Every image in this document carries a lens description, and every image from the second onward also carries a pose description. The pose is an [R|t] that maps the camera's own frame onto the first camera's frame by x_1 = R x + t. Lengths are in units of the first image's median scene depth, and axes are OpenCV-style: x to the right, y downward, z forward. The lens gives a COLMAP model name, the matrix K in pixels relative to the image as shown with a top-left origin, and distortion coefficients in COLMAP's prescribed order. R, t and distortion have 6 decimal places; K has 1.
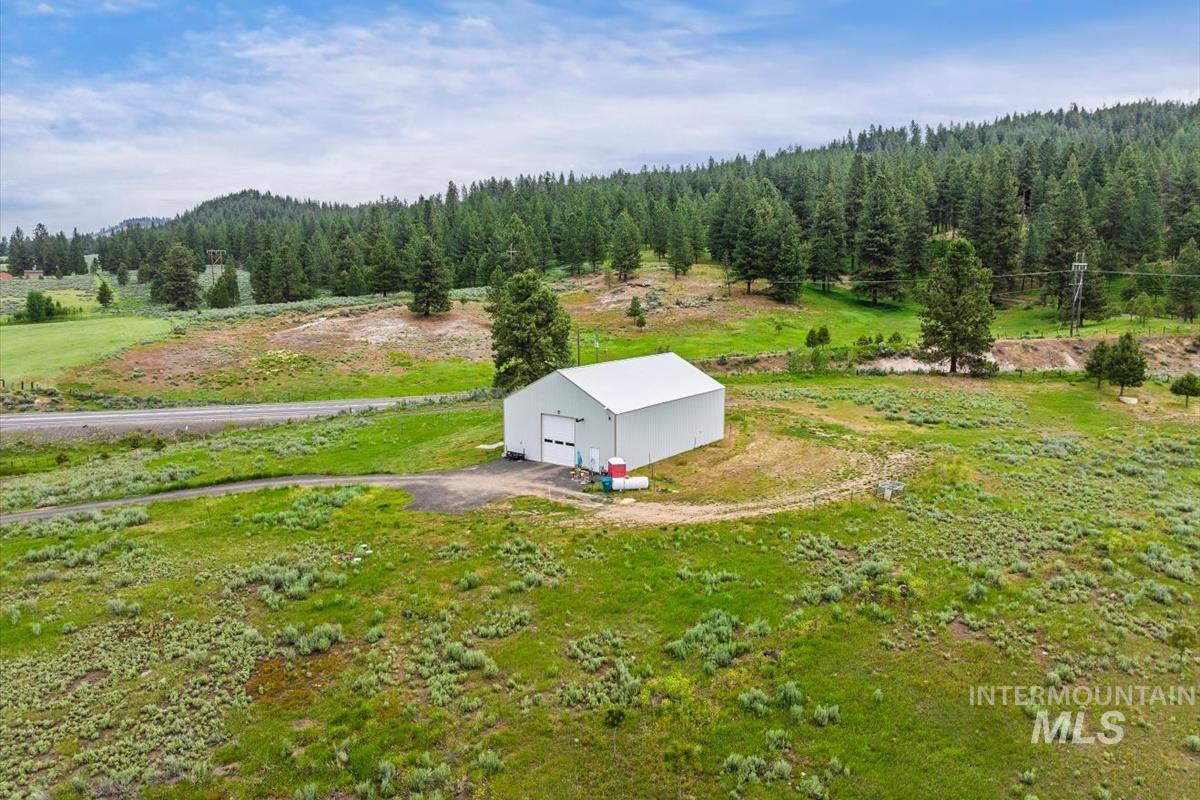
lens RADIAL K [[842.6, 0, 598.6], [0, 842.6, 387.8], [0, 0, 1]] dist [-0.028588, -0.020078]
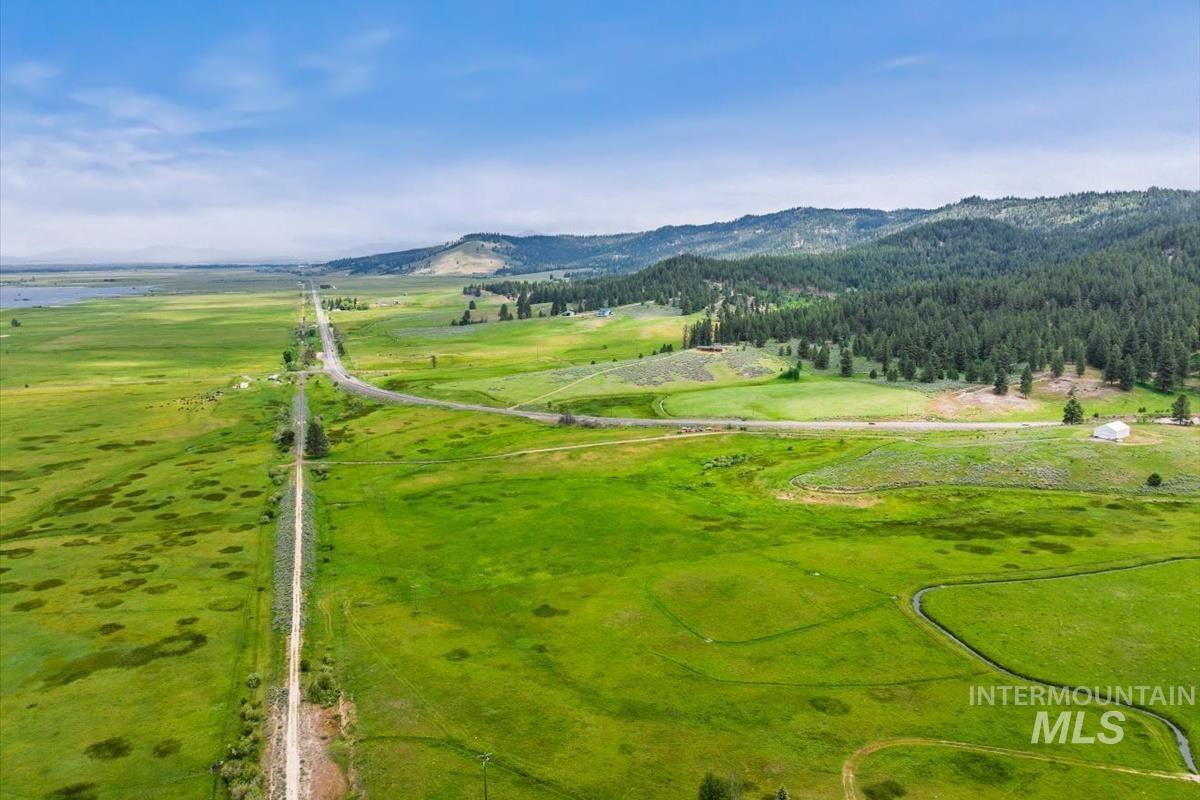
lens RADIAL K [[842.6, 0, 598.6], [0, 842.6, 387.8], [0, 0, 1]] dist [-0.028588, -0.020078]
pose [[0.955850, 0.043187, -0.290665, -1.058634], [-0.042375, 0.999060, 0.009089, -0.105507], [0.290784, 0.003629, 0.956782, -3.466674]]
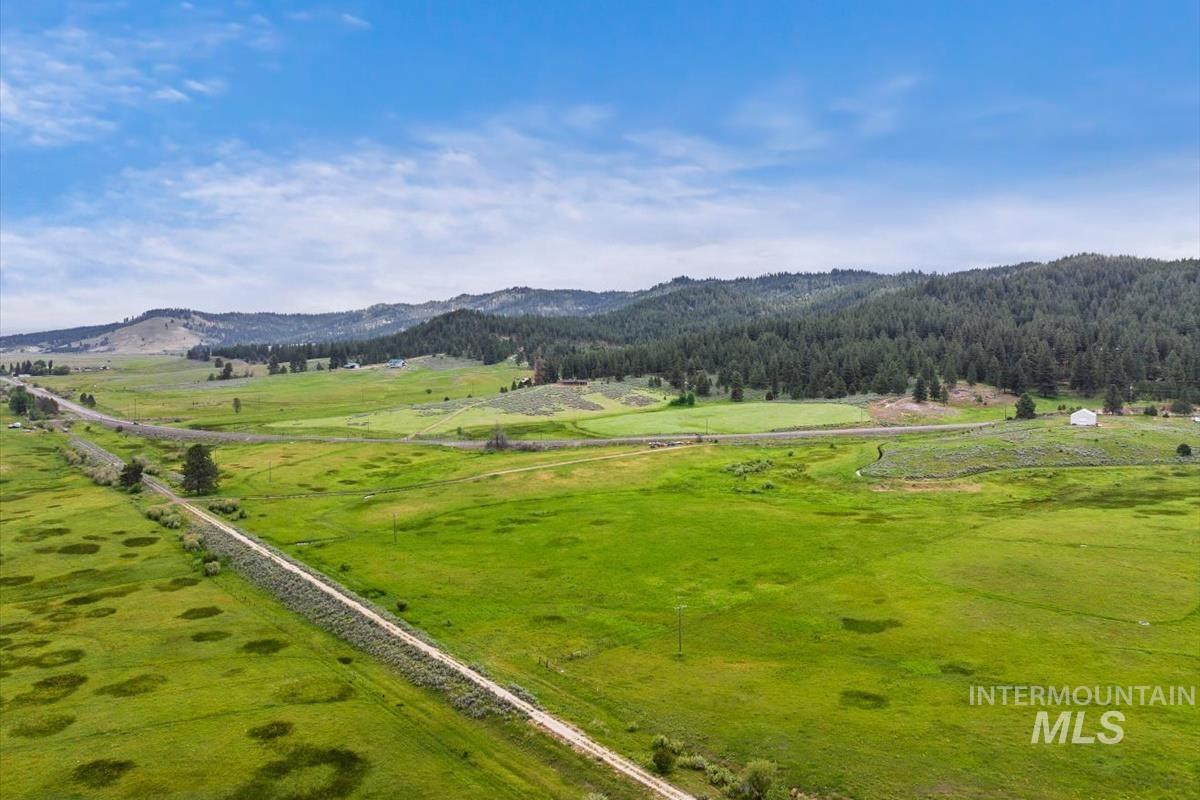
lens RADIAL K [[828.1, 0, 629.0], [0, 828.1, 414.1], [0, 0, 1]] dist [-0.046399, -0.003179]
pose [[0.996445, 0.000945, 0.084244, -2.270942], [0.004373, 0.998009, -0.062927, 0.217133], [-0.084136, 0.063072, 0.994456, -2.825349]]
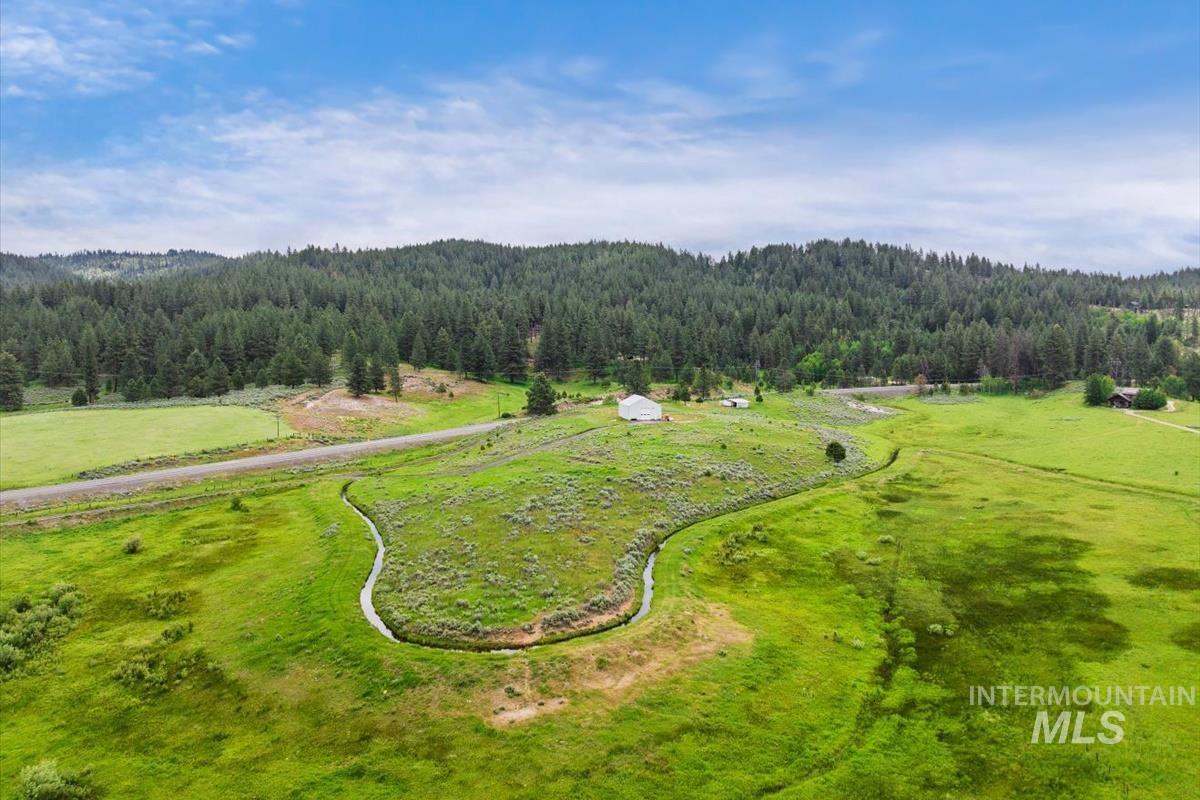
lens RADIAL K [[842.6, 0, 598.6], [0, 842.6, 387.8], [0, 0, 1]] dist [-0.028588, -0.020078]
pose [[0.697555, -0.030360, 0.715888, -1.742671], [0.097636, 0.993810, -0.052990, 0.068647], [-0.709848, 0.106860, 0.696201, -0.957044]]
